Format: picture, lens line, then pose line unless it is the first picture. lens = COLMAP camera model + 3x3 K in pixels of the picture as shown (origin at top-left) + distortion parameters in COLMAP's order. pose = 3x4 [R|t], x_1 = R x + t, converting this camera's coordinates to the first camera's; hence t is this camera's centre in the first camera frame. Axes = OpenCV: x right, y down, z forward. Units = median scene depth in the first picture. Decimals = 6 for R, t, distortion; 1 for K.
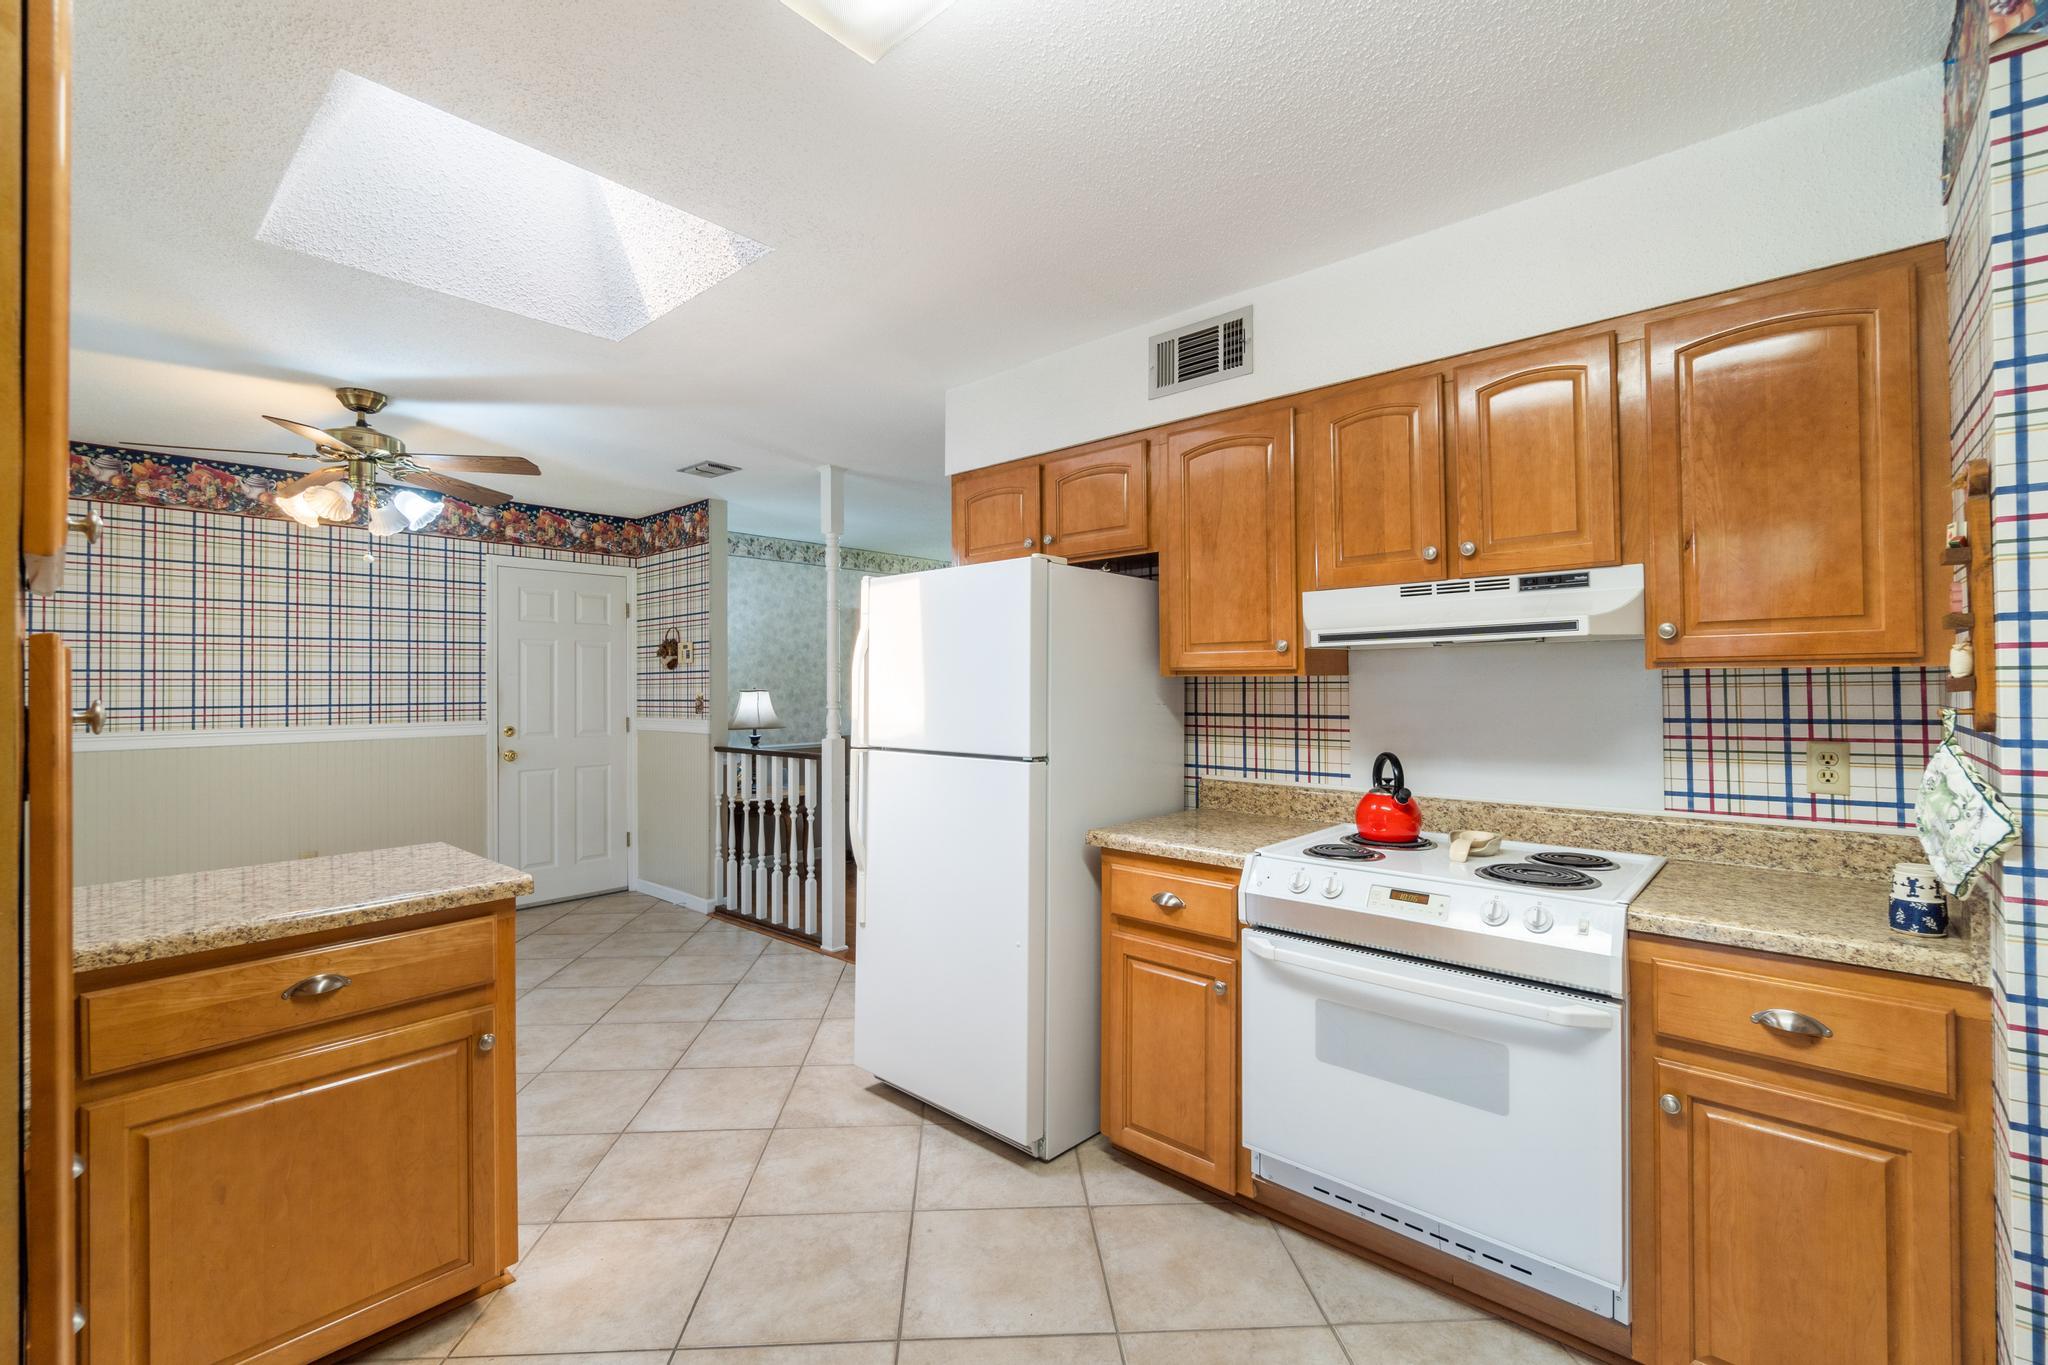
lens RADIAL K [[886.7, 0, 1010.3], [0, 886.7, 674.3], [0, 0, 1]] dist [-0.002937, -0.000211]
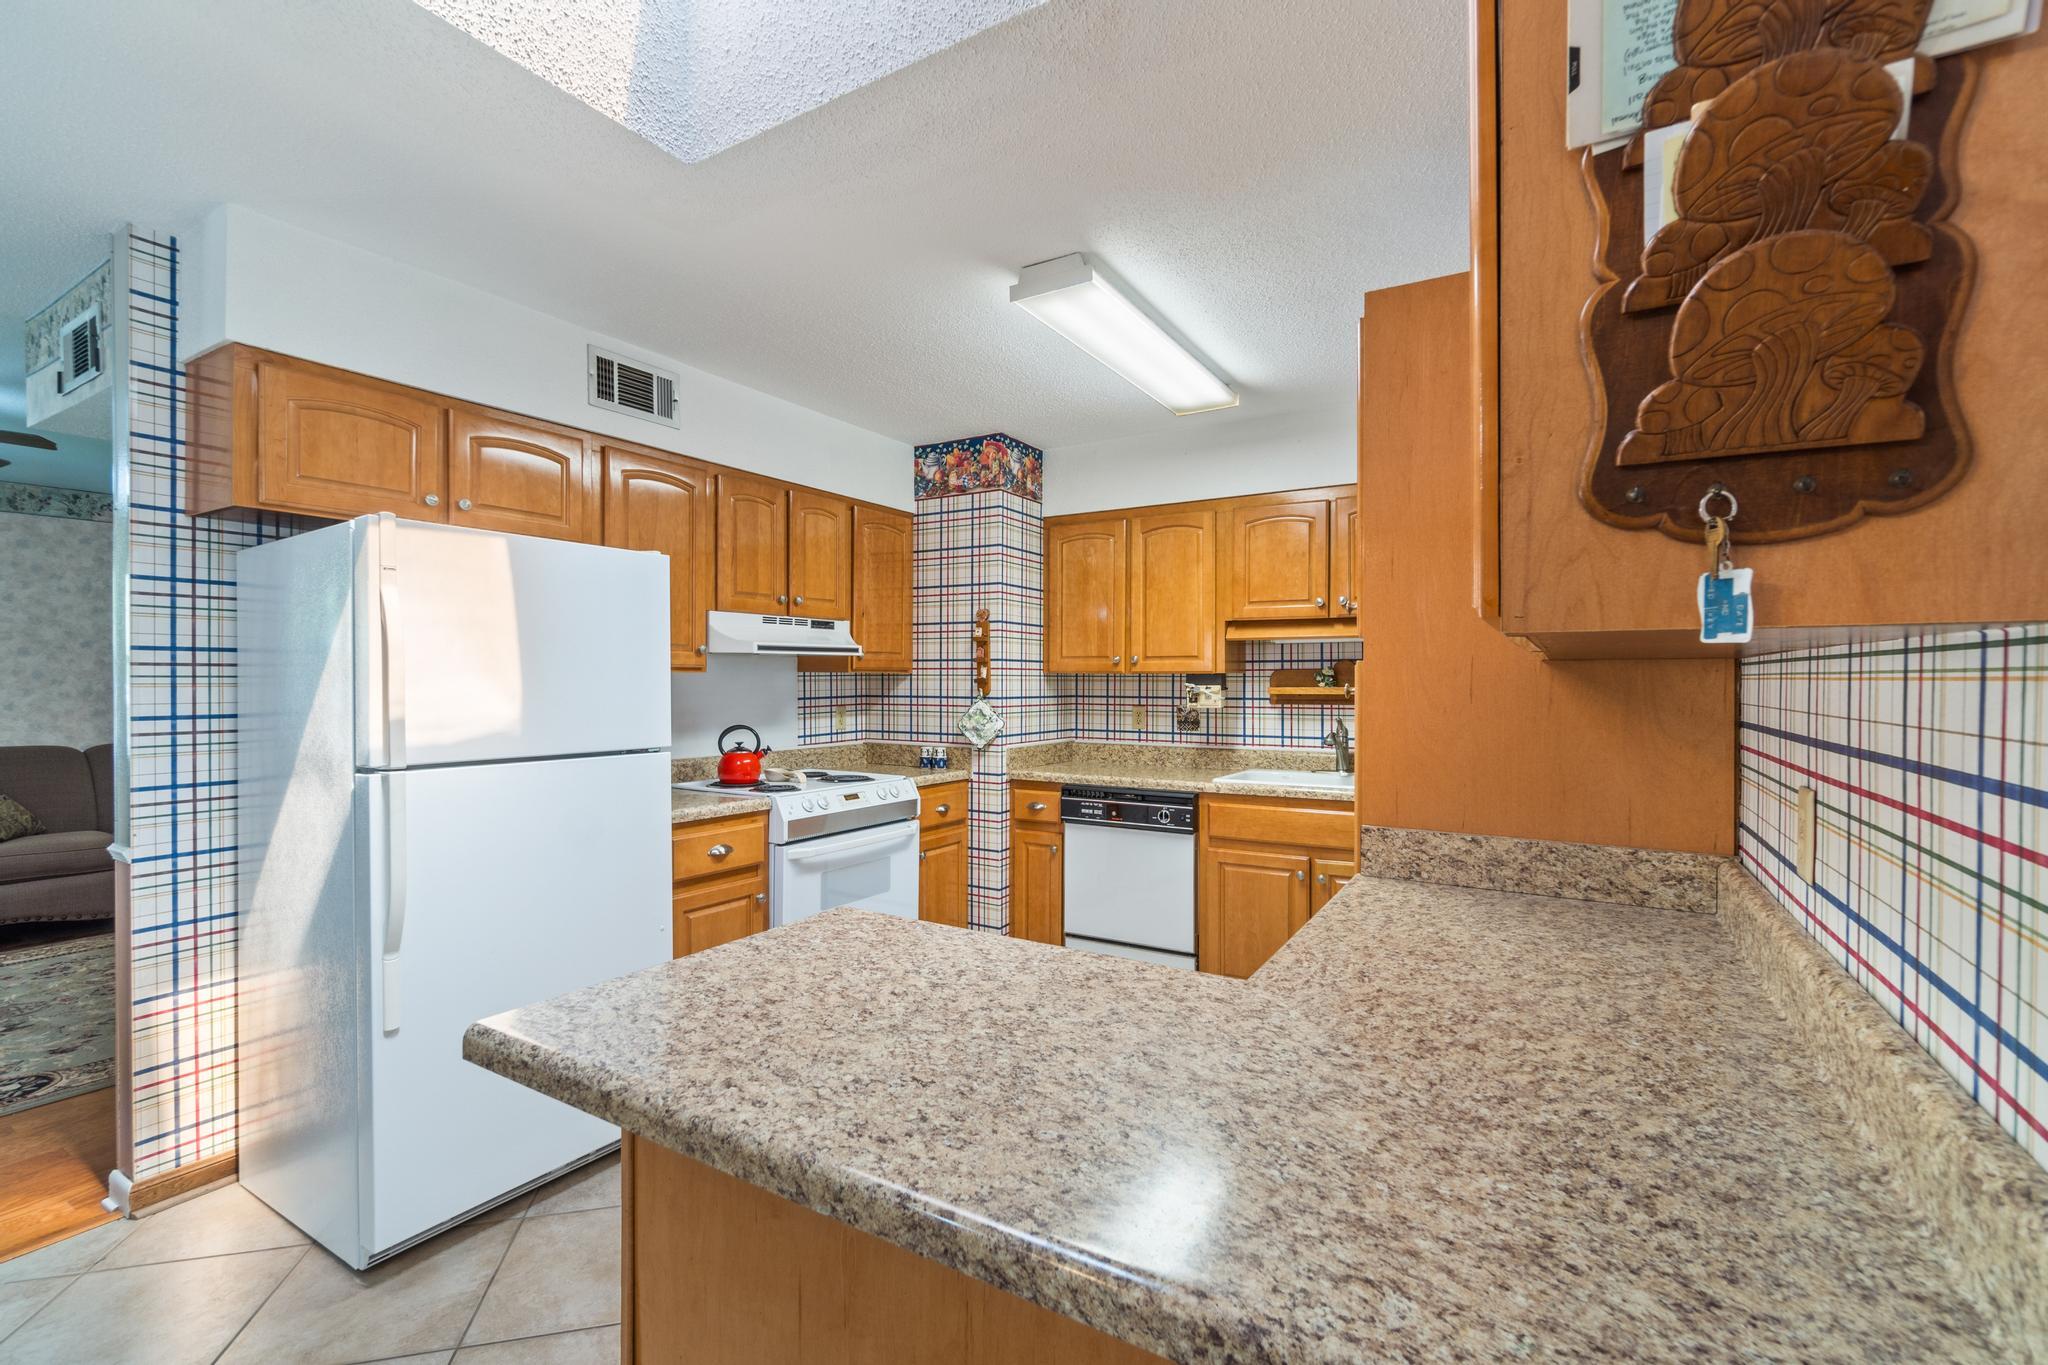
lens RADIAL K [[896.6, 0, 1017.4], [0, 896.6, 684.8], [0, 0, 1]] dist [-0.001372, -0.000321]
pose [[-0.190388, -0.000215, 0.981709, -0.783538], [-0.012324, 0.999922, -0.002171, 0.012390], [-0.981632, -0.012512, -0.190376, 0.566972]]
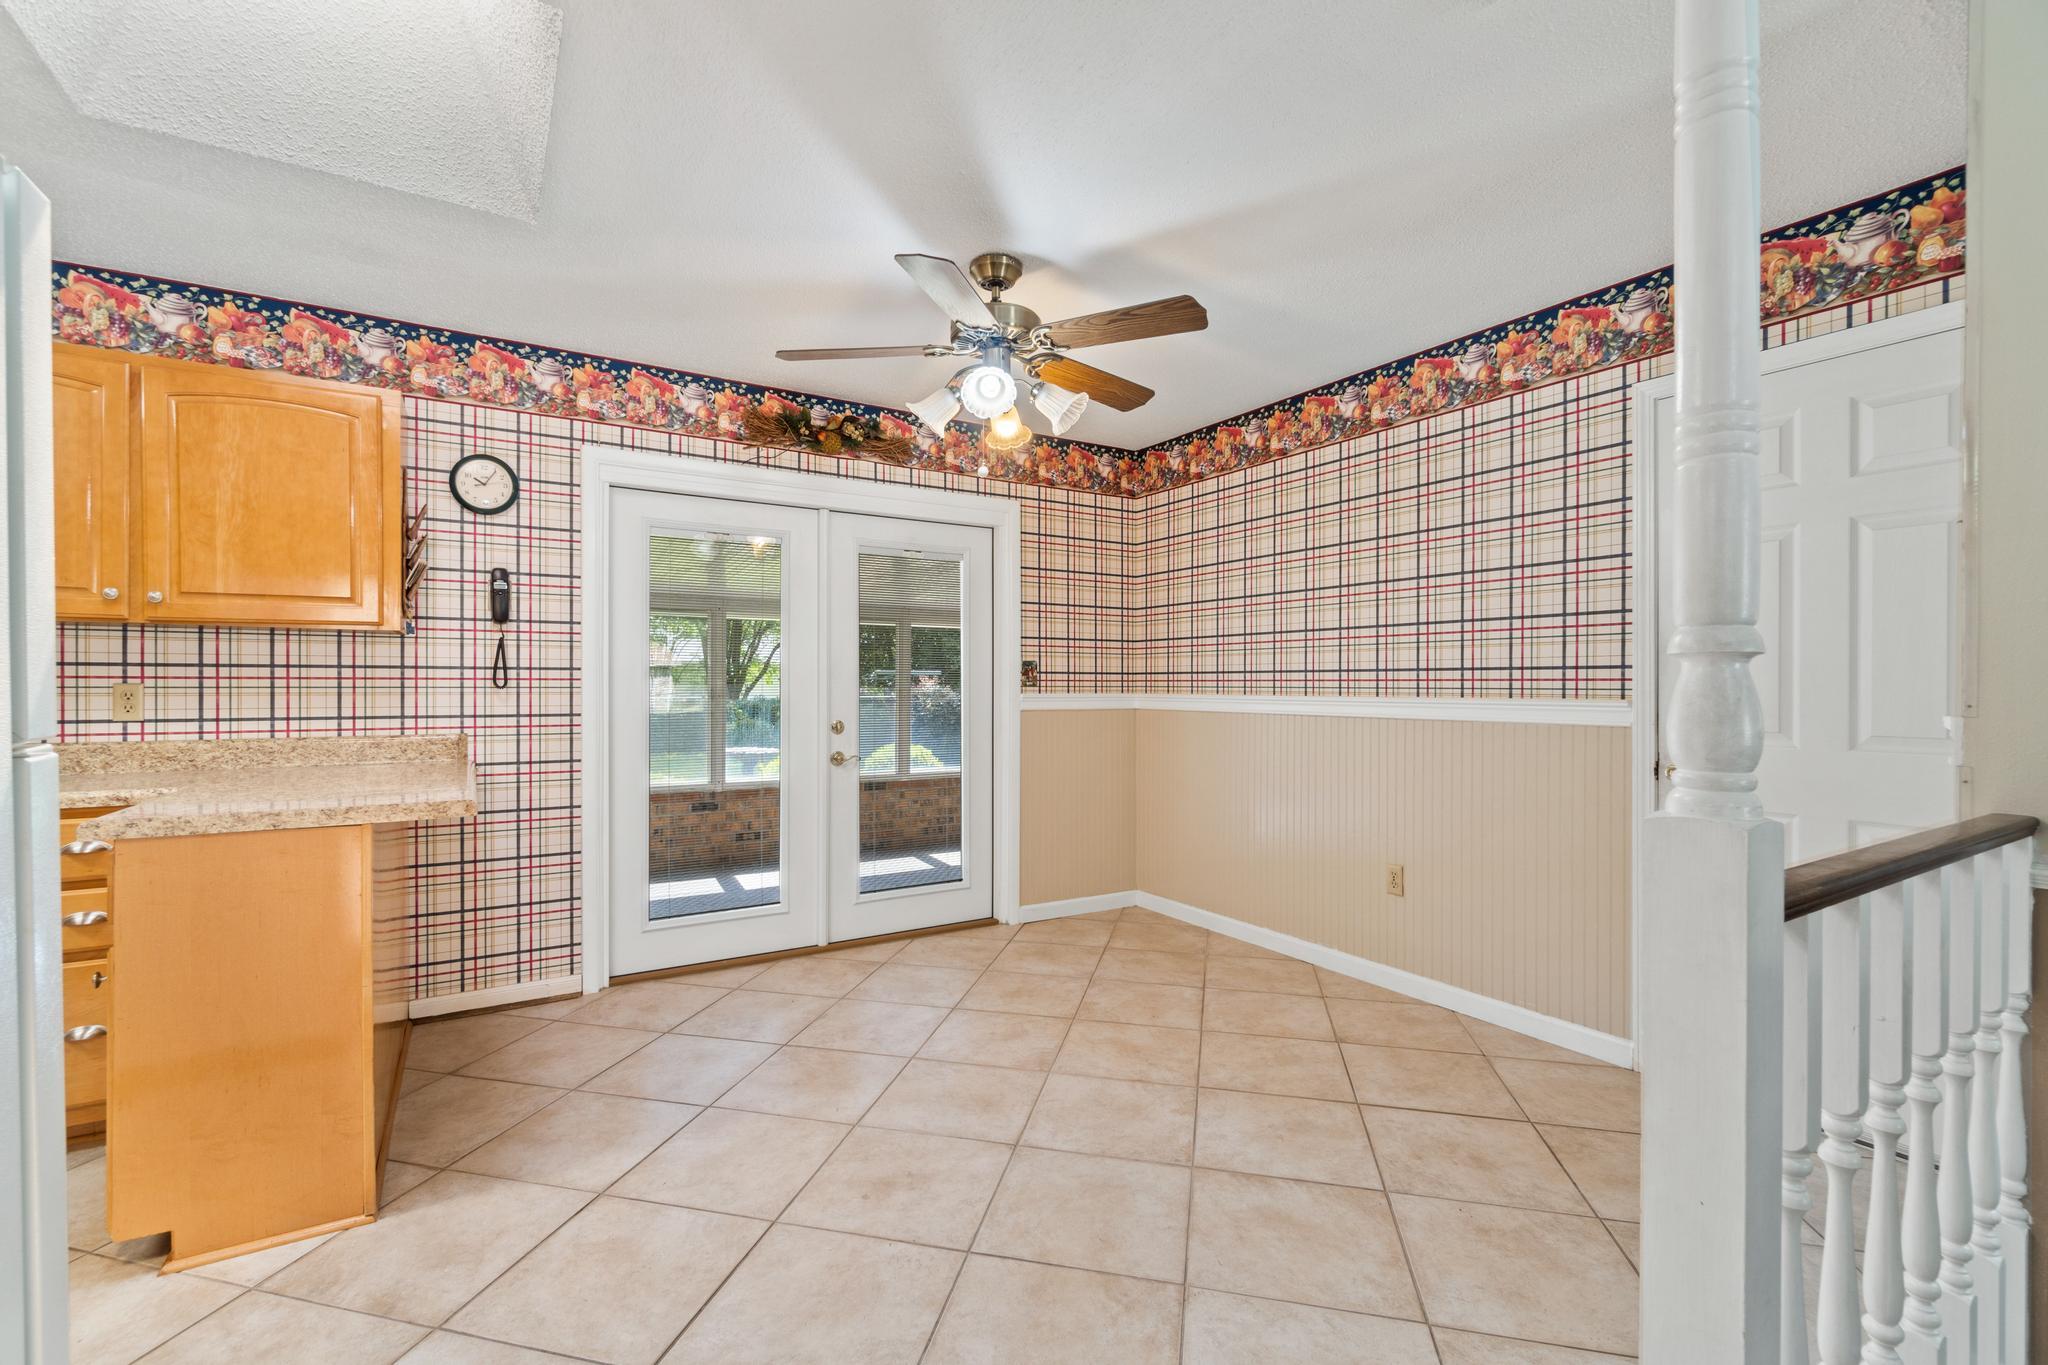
lens RADIAL K [[889.3, 0, 1016.5], [0, 889.3, 688.4], [0, 0, 1]] dist [-0.002707, -0.000543]
pose [[-0.277499, 0.011152, -0.960661, 0.030383], [0.012960, 0.999885, 0.007864, 0.055328], [0.960638, -0.010268, -0.277612, 1.216282]]
